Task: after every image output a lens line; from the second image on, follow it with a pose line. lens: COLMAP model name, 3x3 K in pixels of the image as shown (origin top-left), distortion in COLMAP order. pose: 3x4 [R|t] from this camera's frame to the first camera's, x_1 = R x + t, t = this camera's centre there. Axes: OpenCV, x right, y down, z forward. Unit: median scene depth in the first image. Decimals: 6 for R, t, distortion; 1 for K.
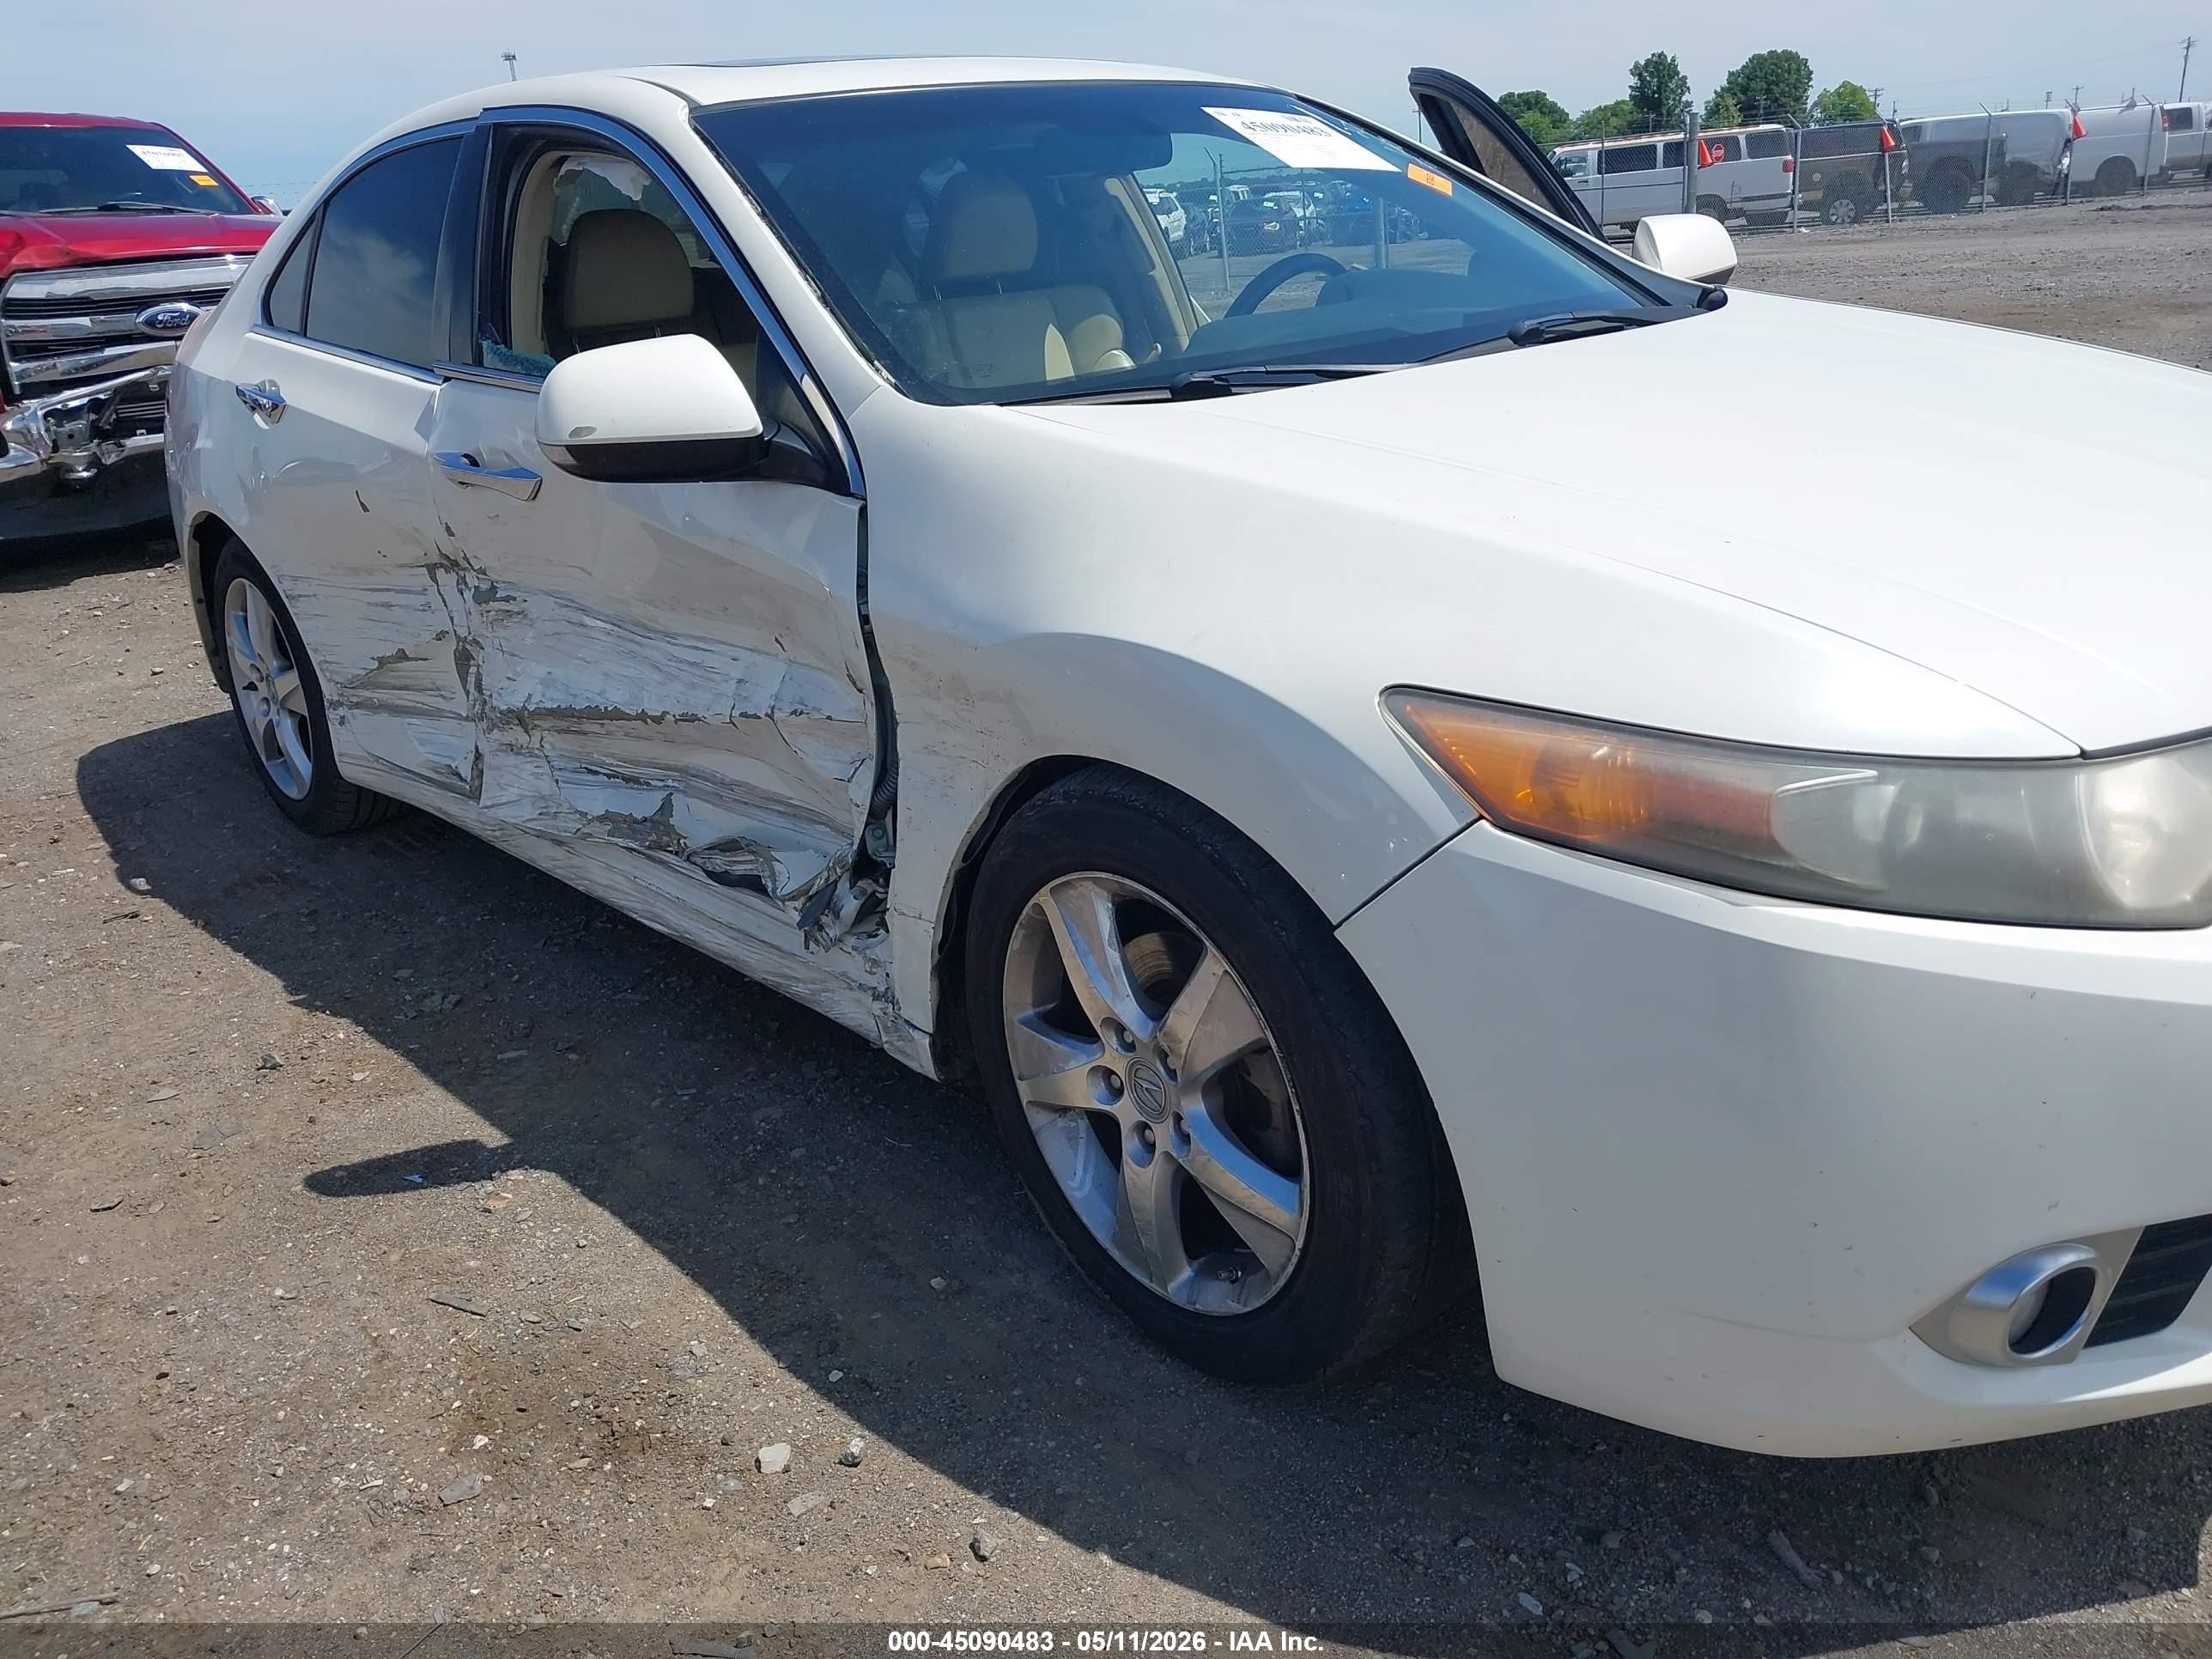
lens RADIAL K [[1792.7, 0, 1108.1], [0, 1792.7, 880.6], [0, 0, 1]] dist [-0.010017, -0.008373]
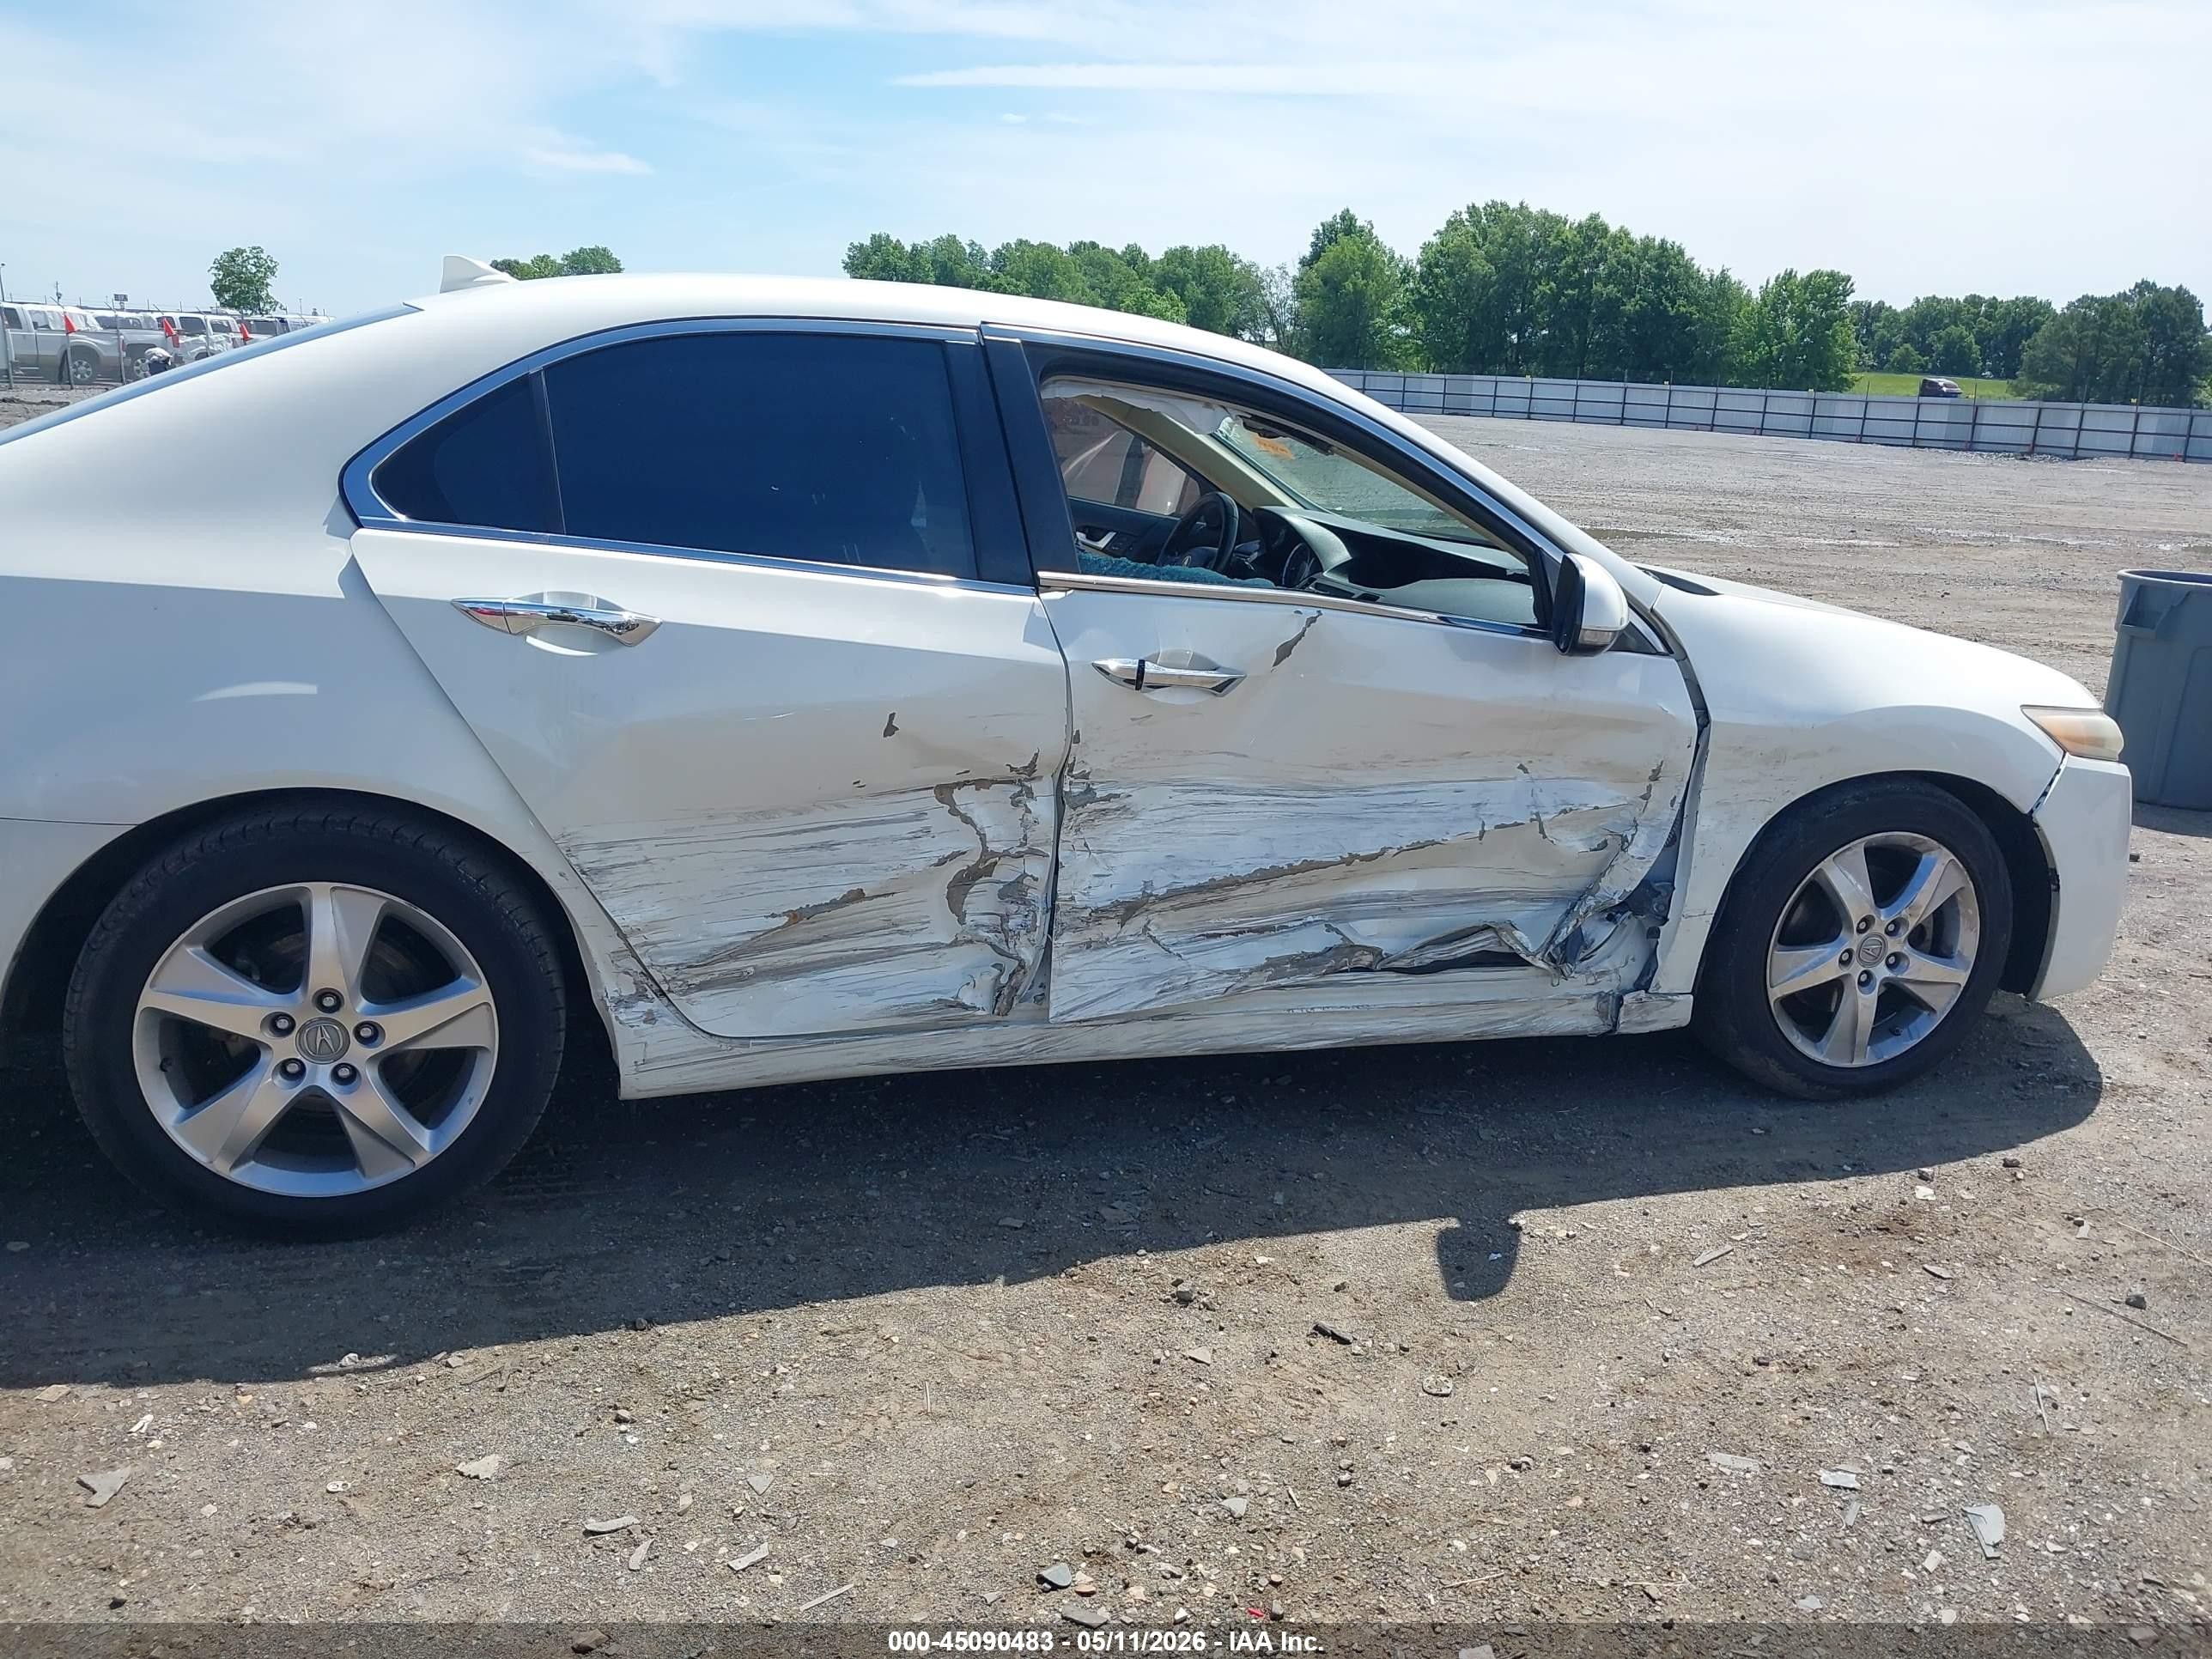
lens RADIAL K [[1831.1, 0, 1113.0], [0, 1831.1, 778.3], [0, 0, 1]] dist [0.029594, 0.007959]
pose [[0.402071, -0.116550, 0.908160, -1.385003], [0.254367, 0.967039, 0.011490, -0.191560], [-0.879566, 0.226387, 0.418465, 0.586947]]
